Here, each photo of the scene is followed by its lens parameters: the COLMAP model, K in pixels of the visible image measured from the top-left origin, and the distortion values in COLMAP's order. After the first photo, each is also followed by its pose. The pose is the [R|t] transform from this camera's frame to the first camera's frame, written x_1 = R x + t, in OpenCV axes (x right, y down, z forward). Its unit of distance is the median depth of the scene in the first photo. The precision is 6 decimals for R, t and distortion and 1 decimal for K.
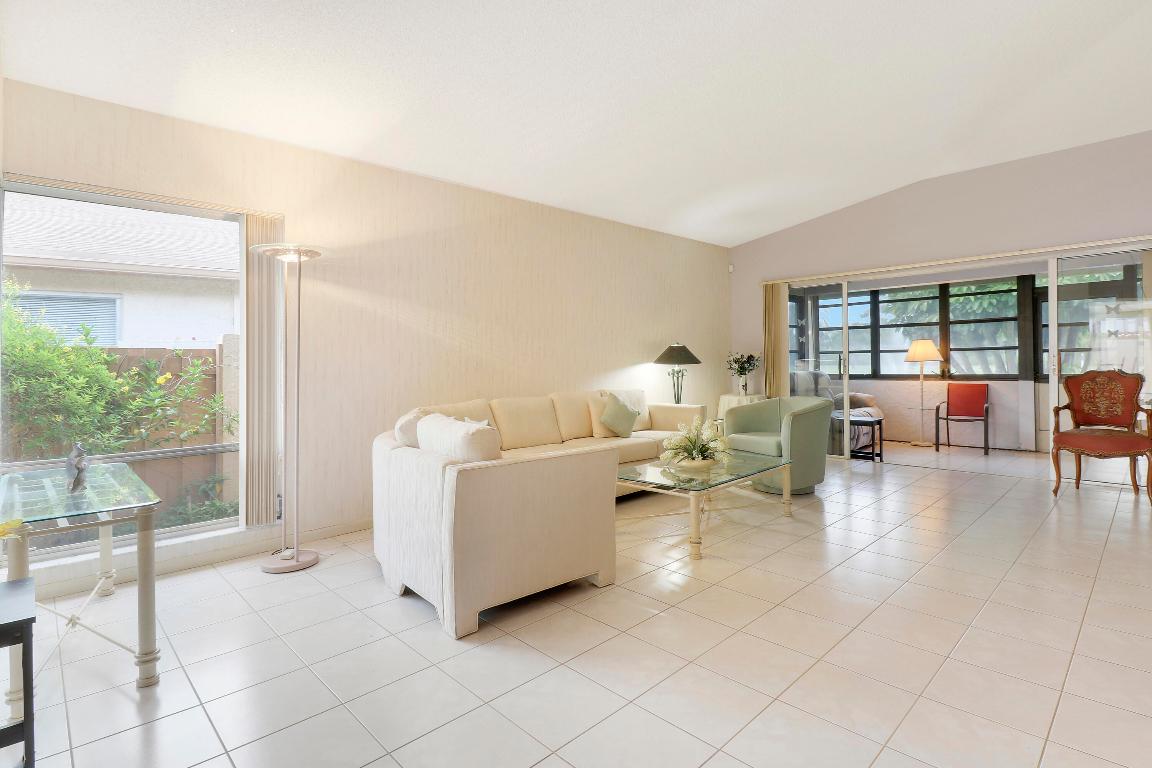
lens RADIAL K [[542.1, 0, 576.6], [0, 542.1, 372.4], [0, 0, 1]] dist [-0.001877, -0.000175]
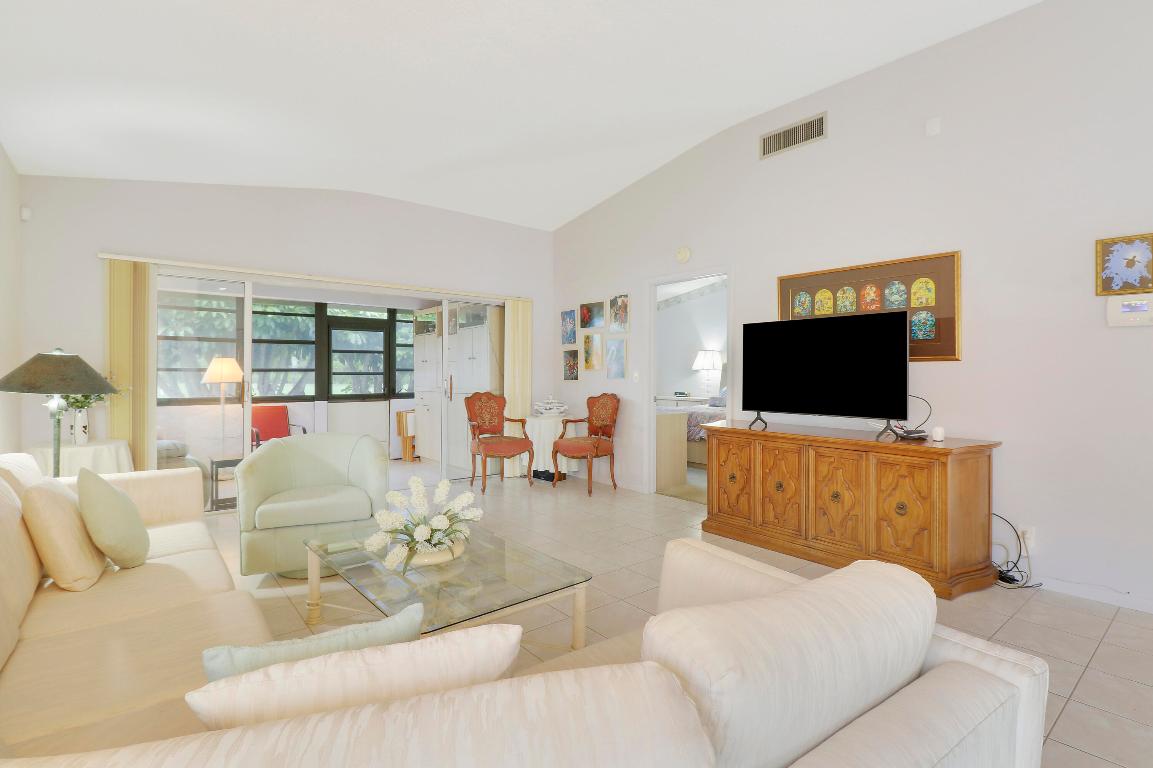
lens RADIAL K [[542.6, 0, 577.6], [0, 542.6, 383.0], [0, 0, 1]] dist [-0.001877, -0.000175]
pose [[0.077583, -0.001065, 0.996985, -0.240609], [0.011534, 0.999933, 0.000171, -0.017169], [-0.996919, 0.011486, 0.077590, 0.475609]]
